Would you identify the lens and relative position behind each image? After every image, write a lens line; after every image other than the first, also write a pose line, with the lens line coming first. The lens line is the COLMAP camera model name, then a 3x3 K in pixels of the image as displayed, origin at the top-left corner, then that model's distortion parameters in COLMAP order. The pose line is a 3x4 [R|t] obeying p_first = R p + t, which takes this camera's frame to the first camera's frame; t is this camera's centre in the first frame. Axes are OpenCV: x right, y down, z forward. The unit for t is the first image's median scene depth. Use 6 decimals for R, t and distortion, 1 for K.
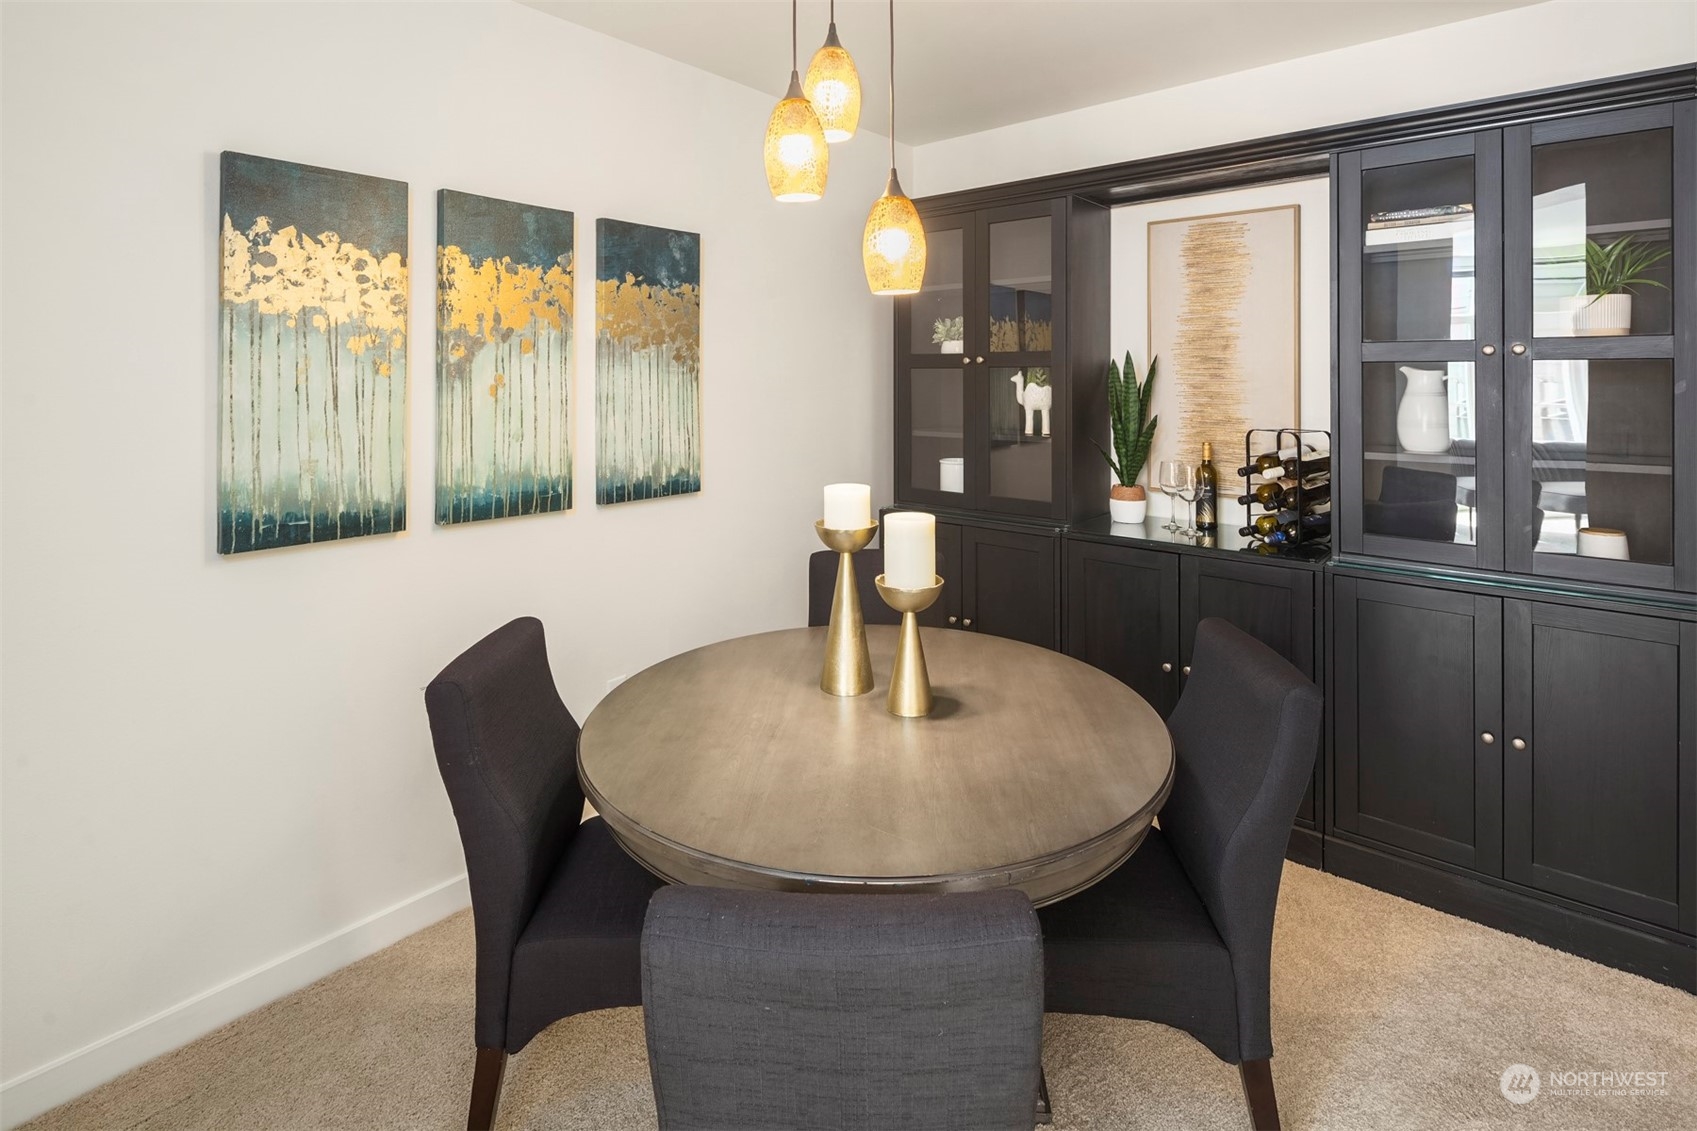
lens RADIAL K [[825.8, 0, 842.5], [0, 825.8, 375.4], [0, 0, 1]] dist [0.004465, -0.003595]
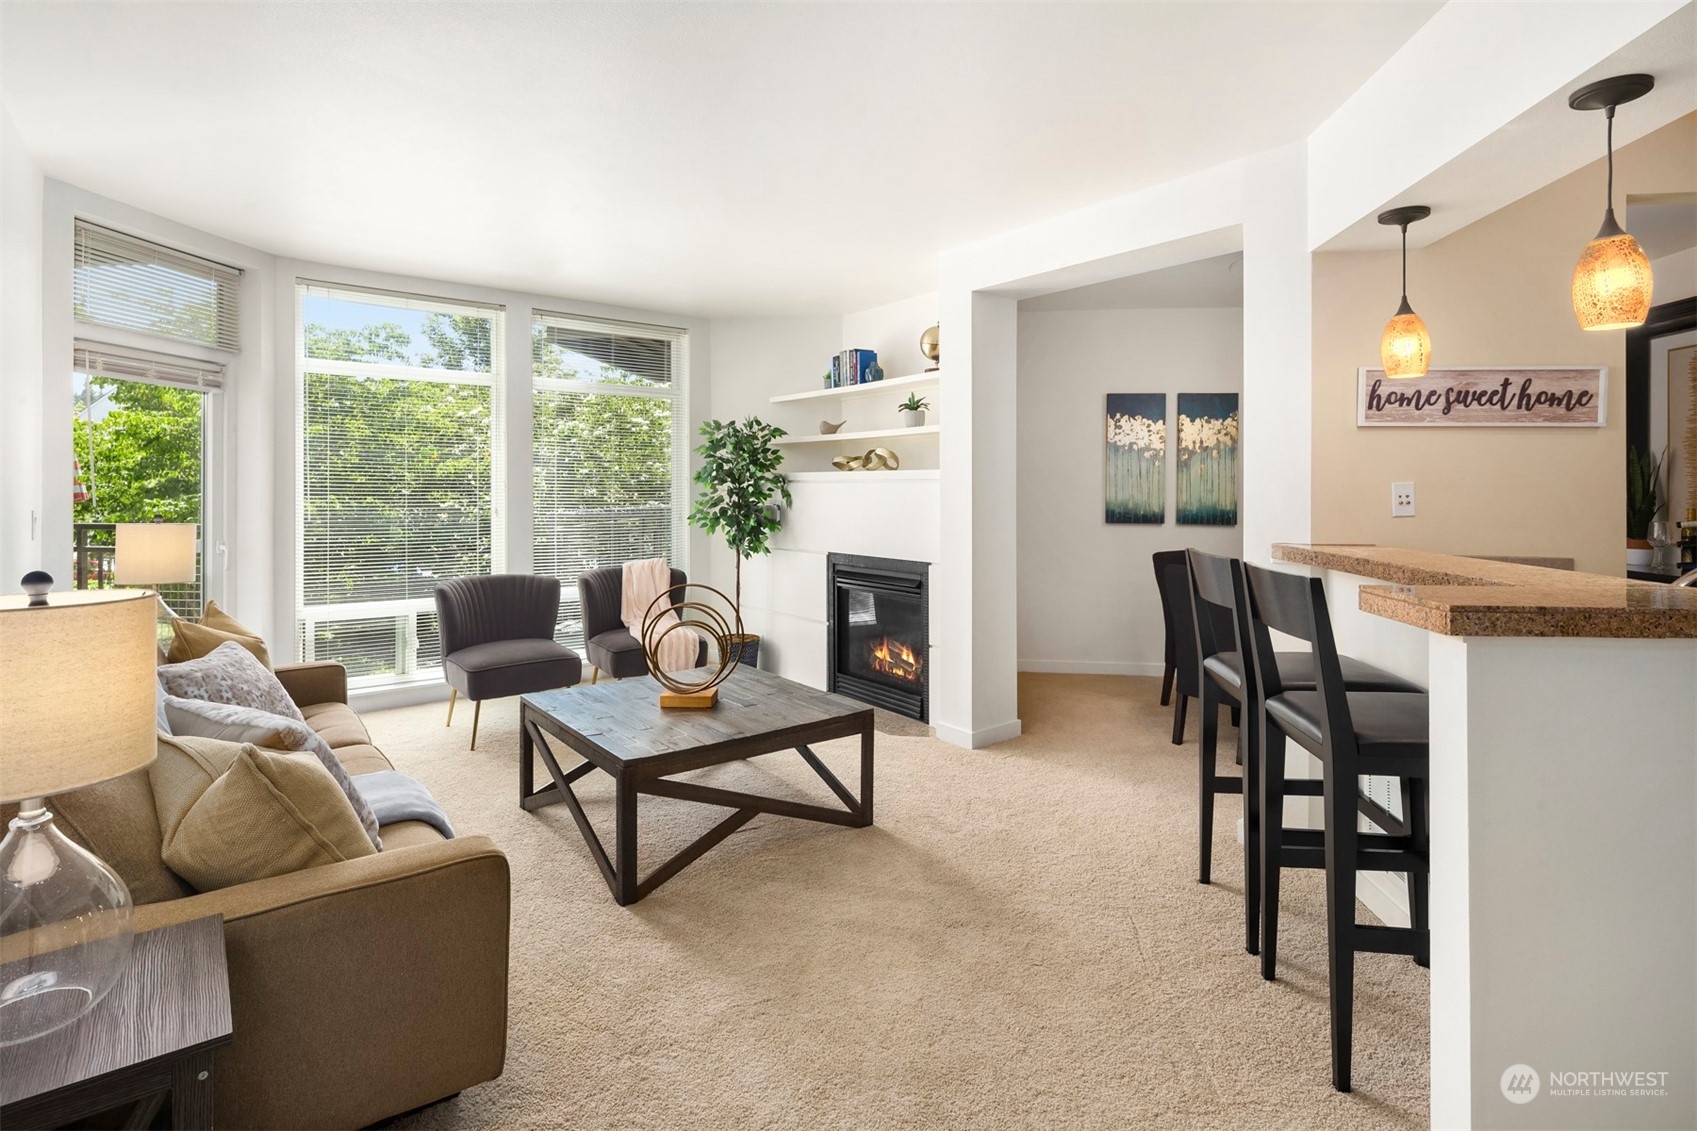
lens RADIAL K [[825.8, 0, 851.5], [0, 825.8, 490.1], [0, 0, 1]] dist [0.004465, -0.003595]
pose [[0.568257, 0.006313, -0.822827, 0.995309], [-0.001257, 0.999976, 0.006803, 0.056570], [0.822850, -0.002831, 0.568252, -1.228008]]
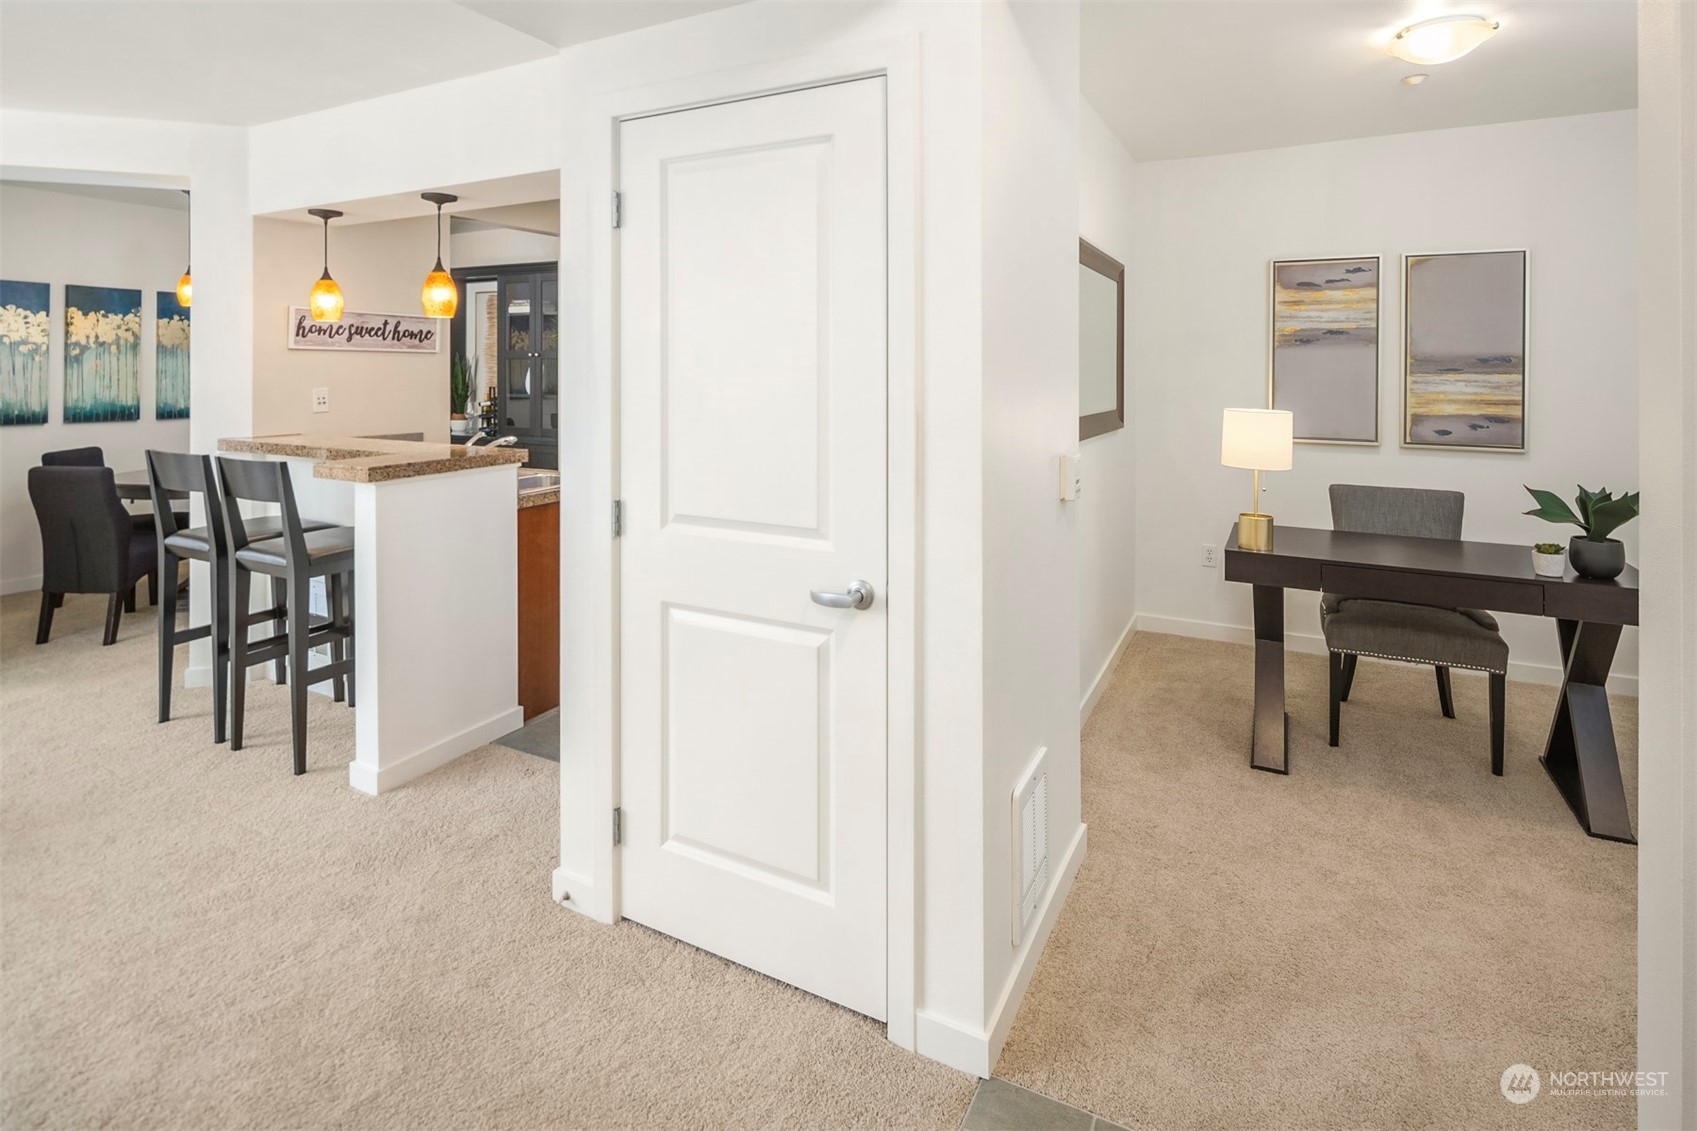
lens RADIAL K [[825.8, 0, 867.3], [0, 825.8, 365.3], [0, 0, 1]] dist [0.004465, -0.003595]
pose [[0.970632, 0.005427, 0.240508, 1.149521], [-0.006103, 0.999979, 0.002066, -0.006175], [-0.240492, -0.003473, 0.970645, -1.822511]]
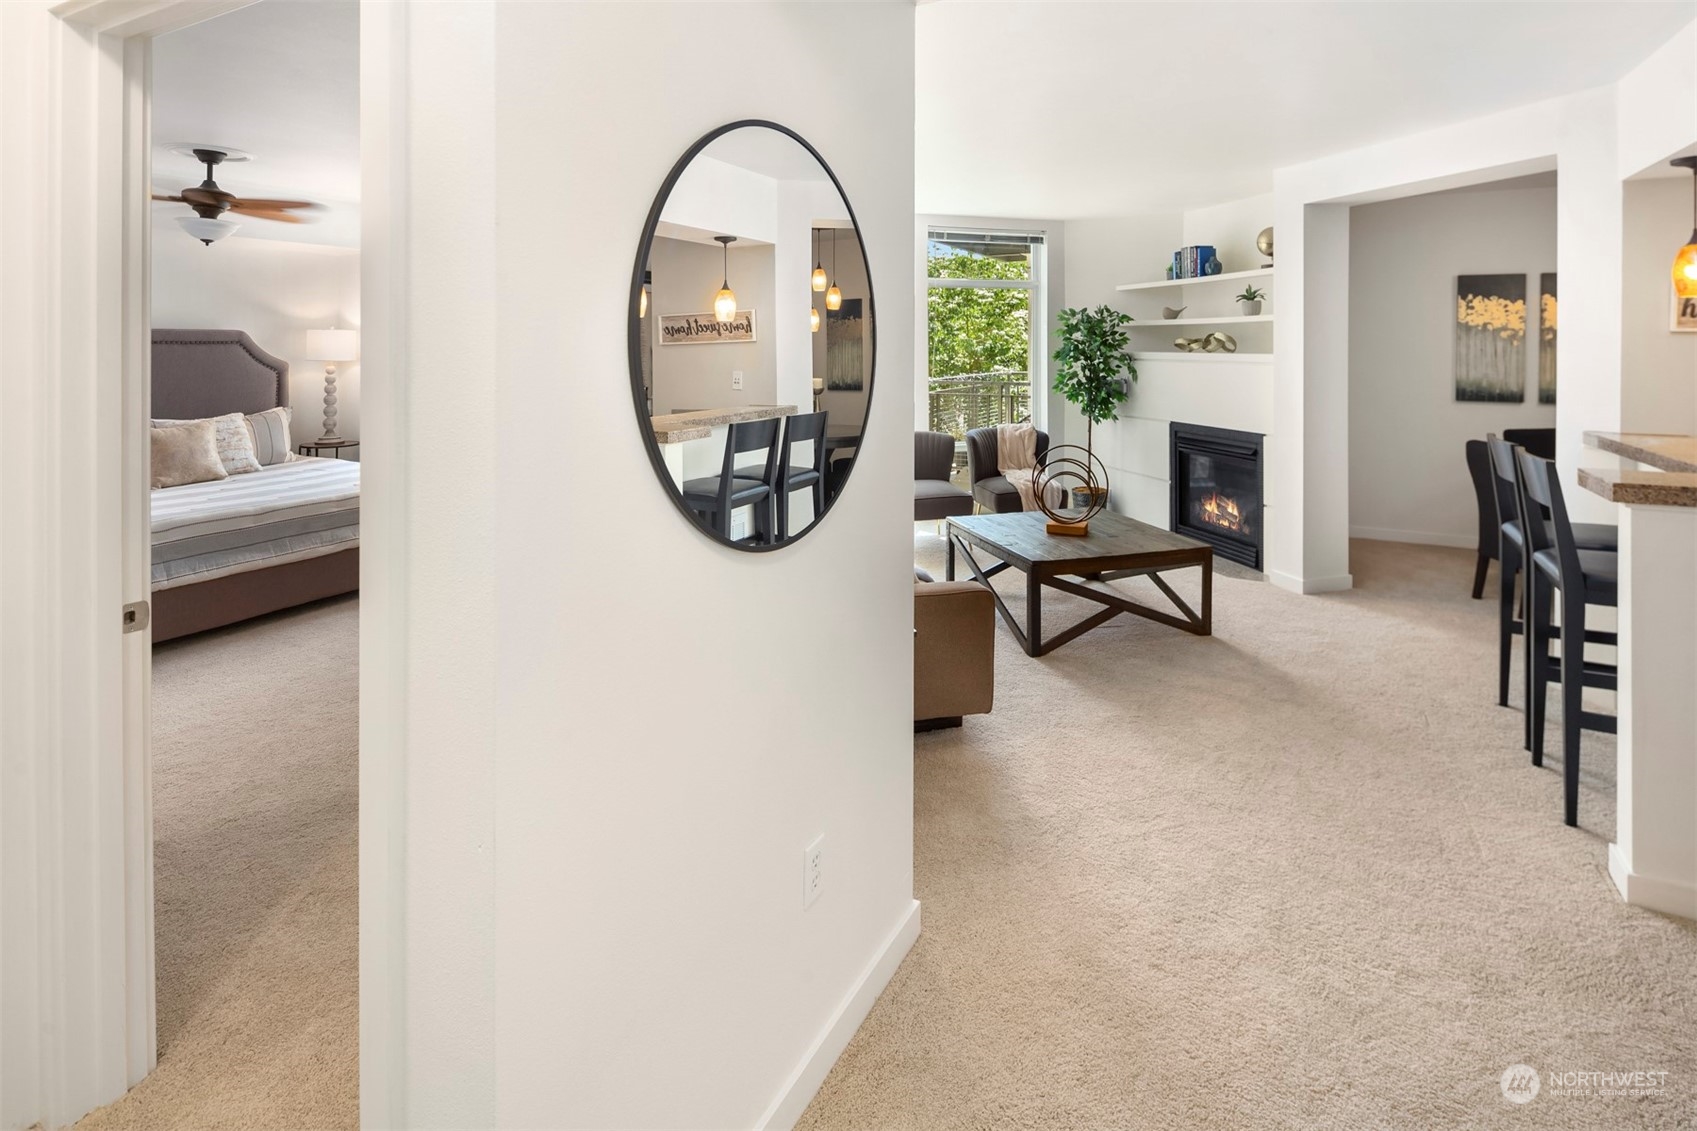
lens RADIAL K [[826.1, 0, 874.3], [0, 826.1, 350.8], [0, 0, 1]] dist [0.004596, -0.003449]
pose [[0.238145, 0.009829, -0.971180, 1.444756], [0.002755, 0.999938, 0.010795, -0.015514], [0.971226, -0.005247, 0.238103, -1.549558]]
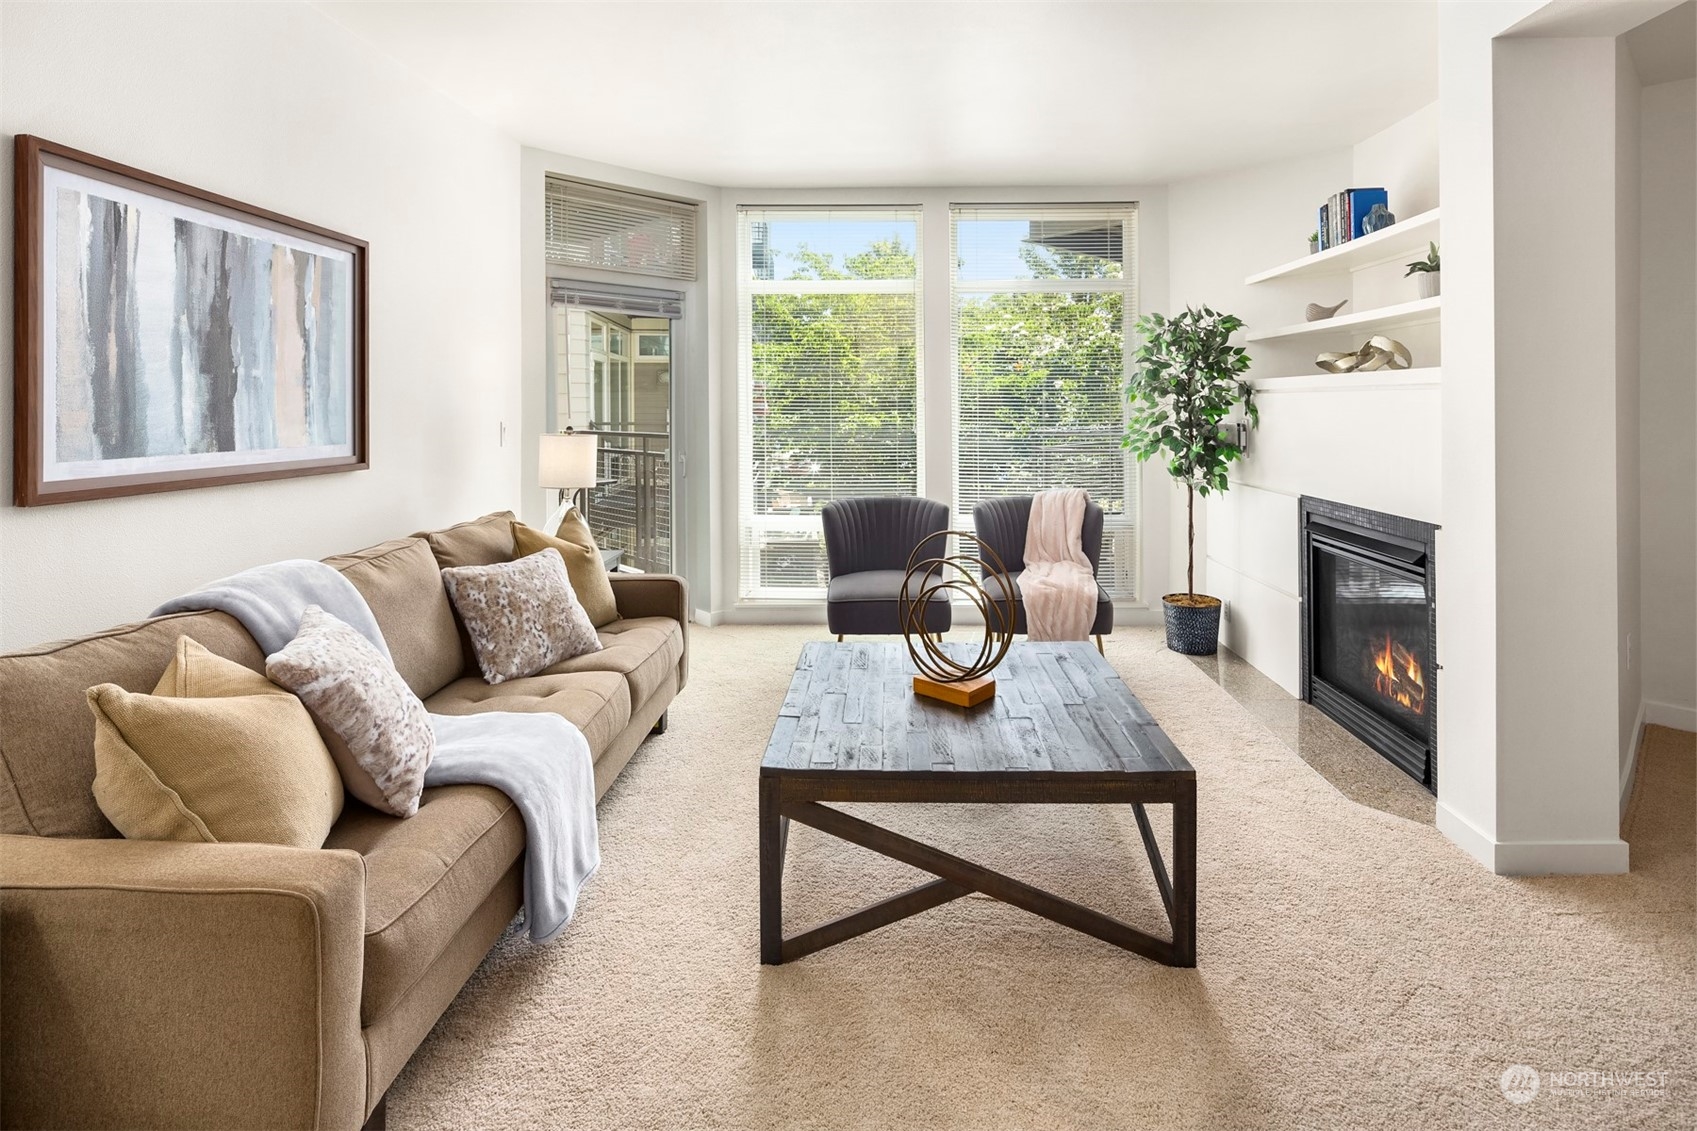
lens RADIAL K [[859.2, 0, 863.4], [0, 859.2, 404.1], [0, 0, 1]] dist [-0.009934, -0.000792]
pose [[-0.077682, 0.004232, -0.996969, 0.748643], [0.005058, 0.999980, 0.003851, 0.063389], [0.996965, -0.004744, -0.077702, -0.680096]]
